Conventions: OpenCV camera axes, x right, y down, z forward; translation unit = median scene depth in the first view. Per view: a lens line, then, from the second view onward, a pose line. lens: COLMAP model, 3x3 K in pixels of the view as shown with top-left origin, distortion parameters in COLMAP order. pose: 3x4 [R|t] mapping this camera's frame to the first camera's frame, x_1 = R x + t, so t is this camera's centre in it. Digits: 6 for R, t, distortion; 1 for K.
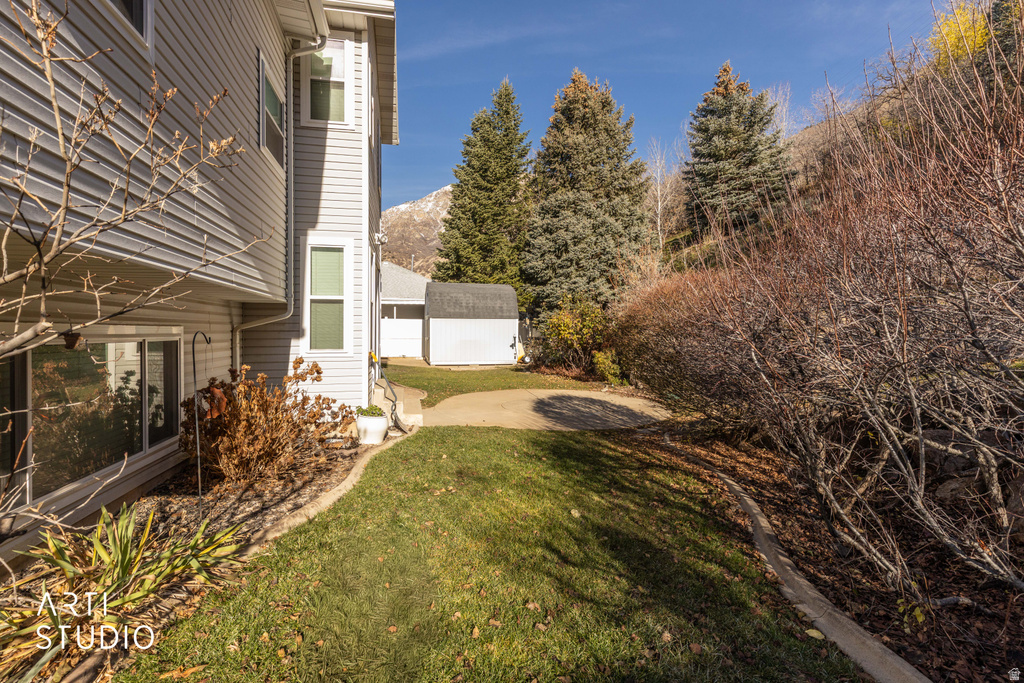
lens RADIAL K [[463.4, 0, 490.1], [0, 463.4, 337.1], [0, 0, 1]] dist [0.001918, 0.000243]
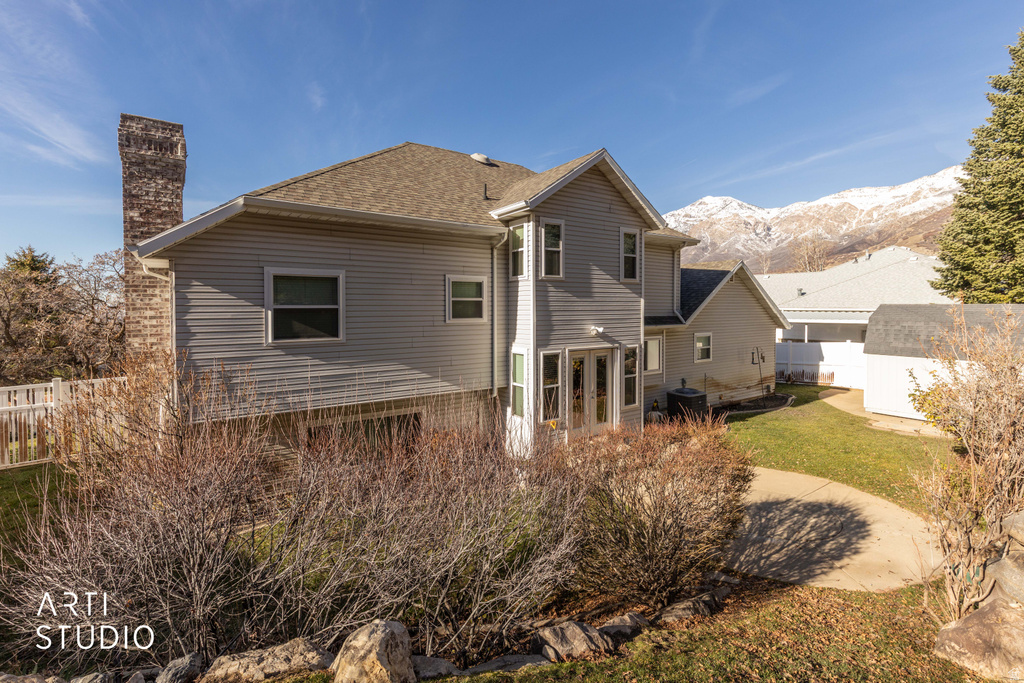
lens RADIAL K [[468.3, 0, 507.9], [0, 468.3, 317.9], [0, 0, 1]] dist [0.000141, 0.000020]
pose [[0.402452, 0.018622, -0.915252, 0.348692], [-0.005702, 0.999825, 0.017836, -0.108074], [0.915423, -0.001960, 0.402487, 0.096813]]
